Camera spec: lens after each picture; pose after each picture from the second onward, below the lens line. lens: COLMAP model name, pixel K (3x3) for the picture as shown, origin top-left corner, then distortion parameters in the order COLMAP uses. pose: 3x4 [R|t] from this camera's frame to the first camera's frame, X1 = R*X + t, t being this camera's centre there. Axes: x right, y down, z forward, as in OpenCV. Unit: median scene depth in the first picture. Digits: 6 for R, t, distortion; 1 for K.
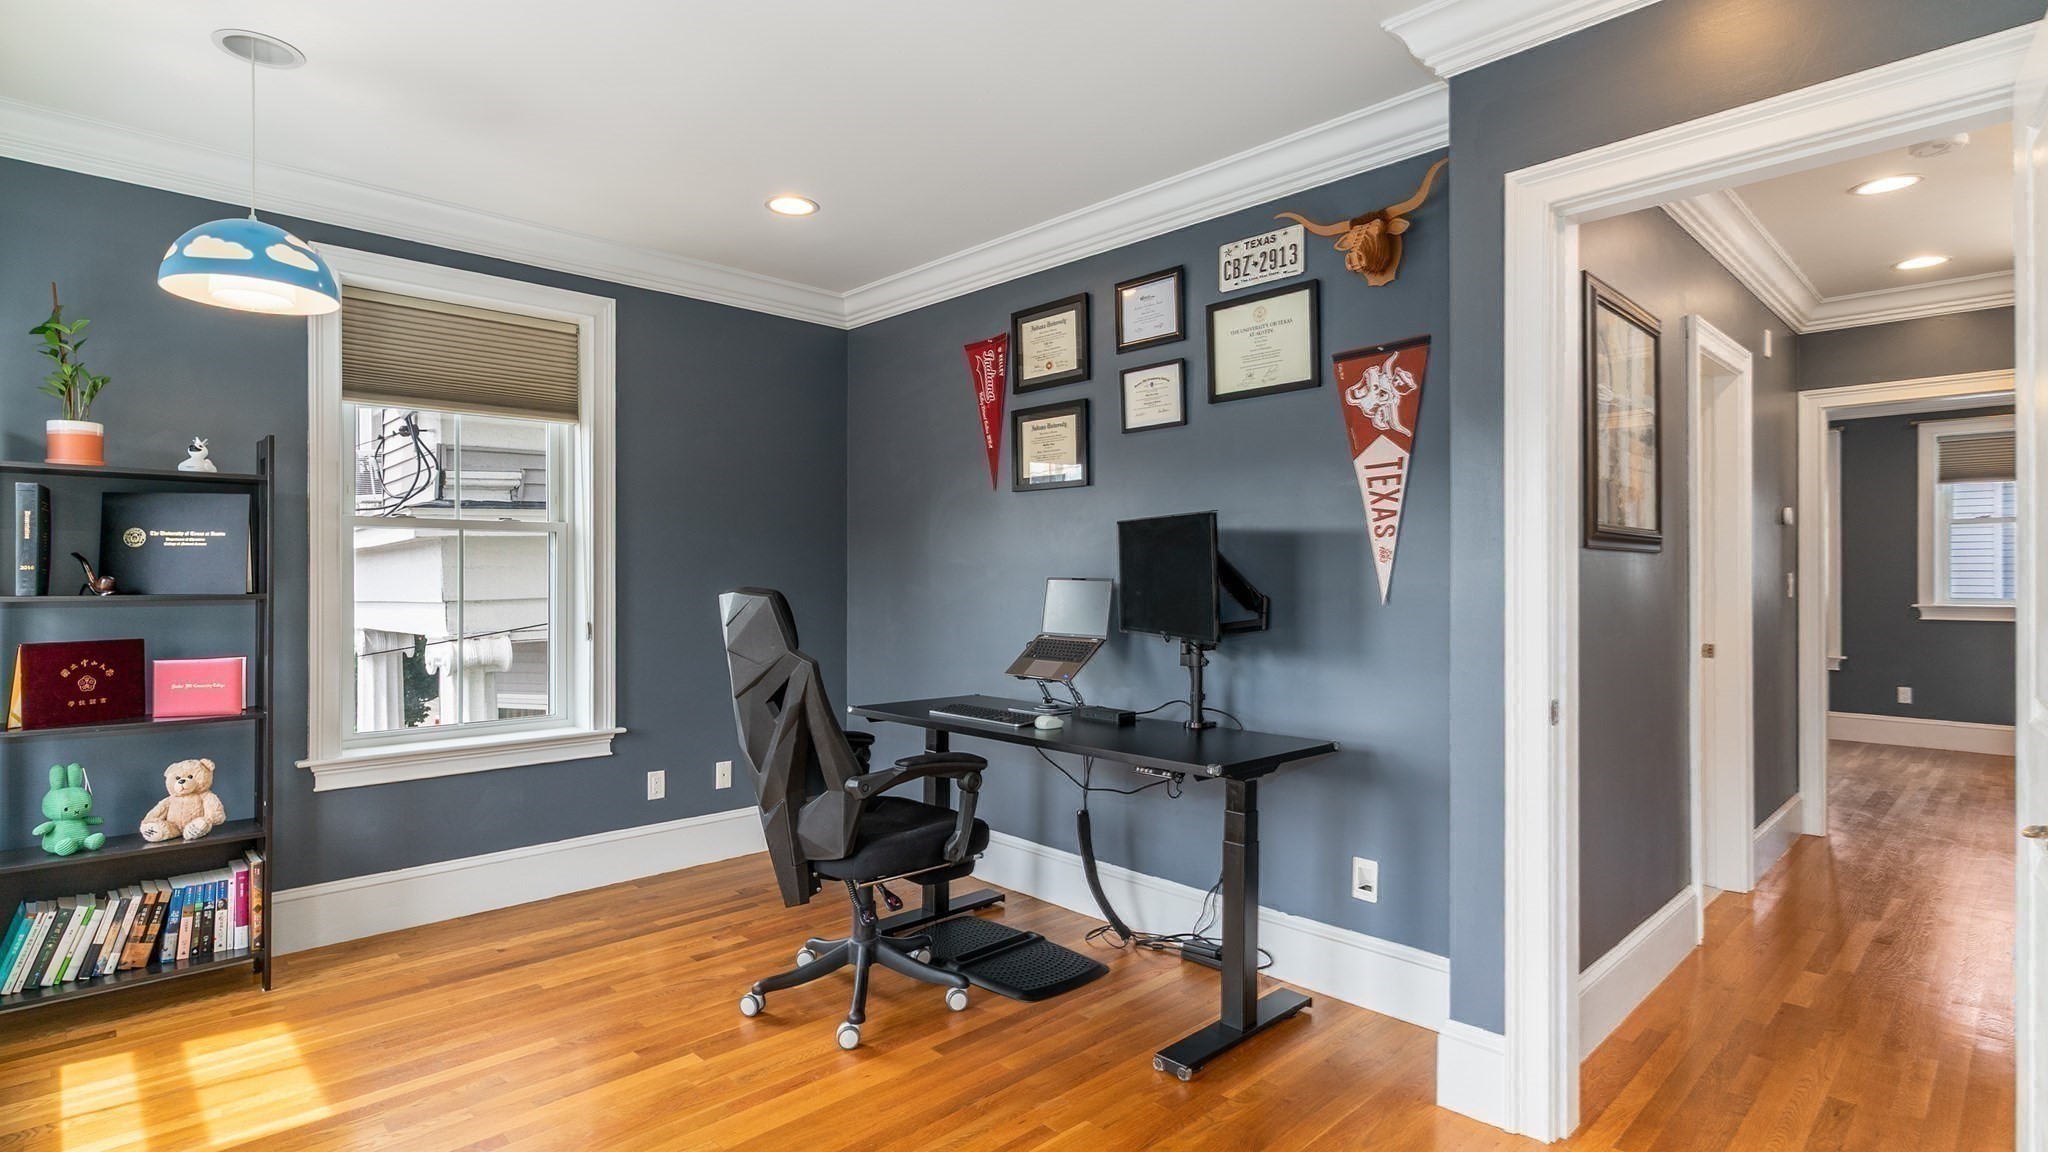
lens RADIAL K [[1009.8, 0, 1024.0], [0, 1009.8, 576.0], [0, 0, 1]] dist [0.003056, 0.001036]
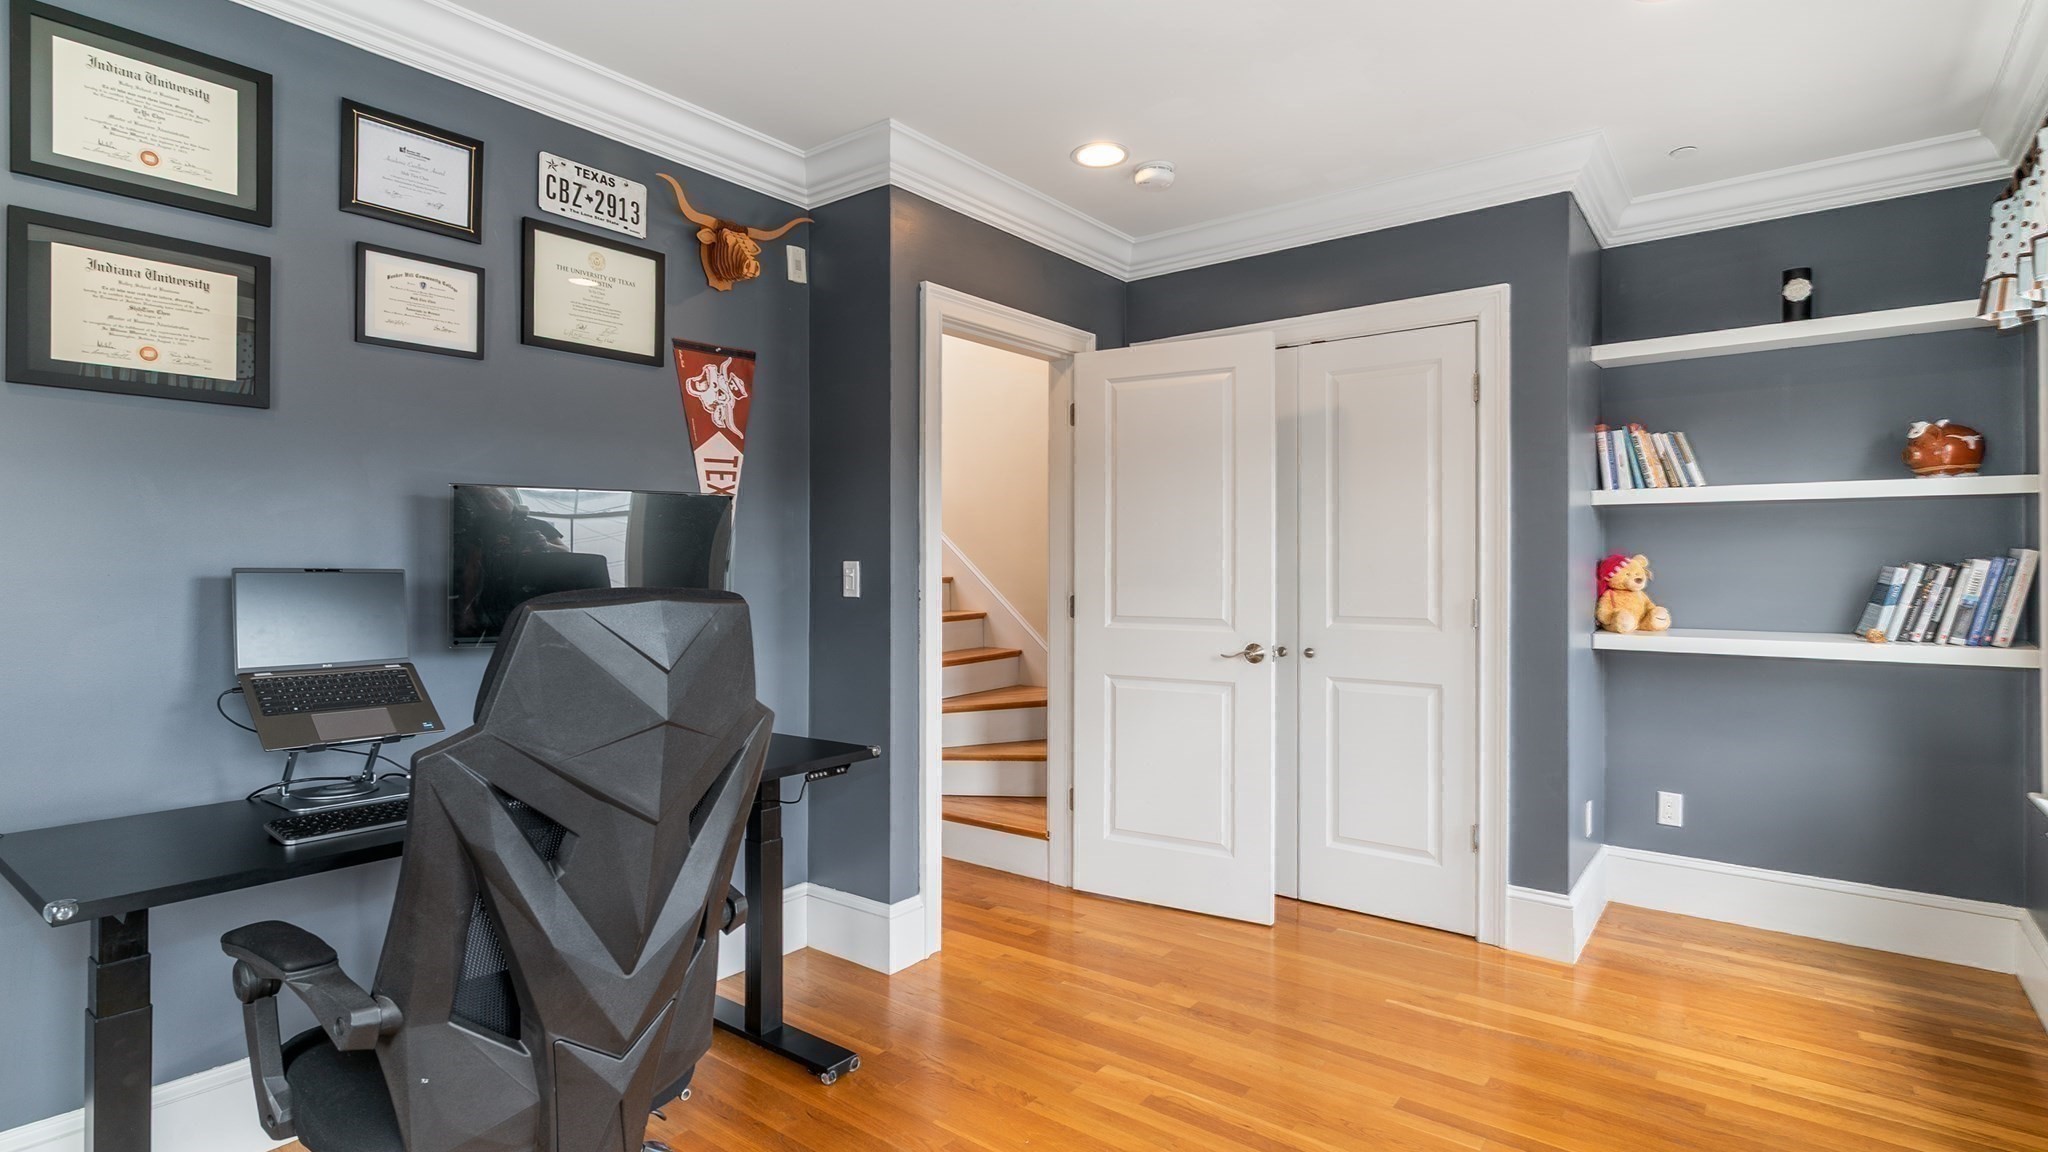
lens RADIAL K [[1009.8, 0, 1024.0], [0, 1009.8, 576.0], [0, 0, 1]] dist [0.003056, 0.001036]
pose [[-0.141470, -0.004328, 0.989933, -0.711006], [0.001746, 0.999988, 0.004621, 0.006397], [-0.989941, 0.002382, -0.141460, 0.806414]]
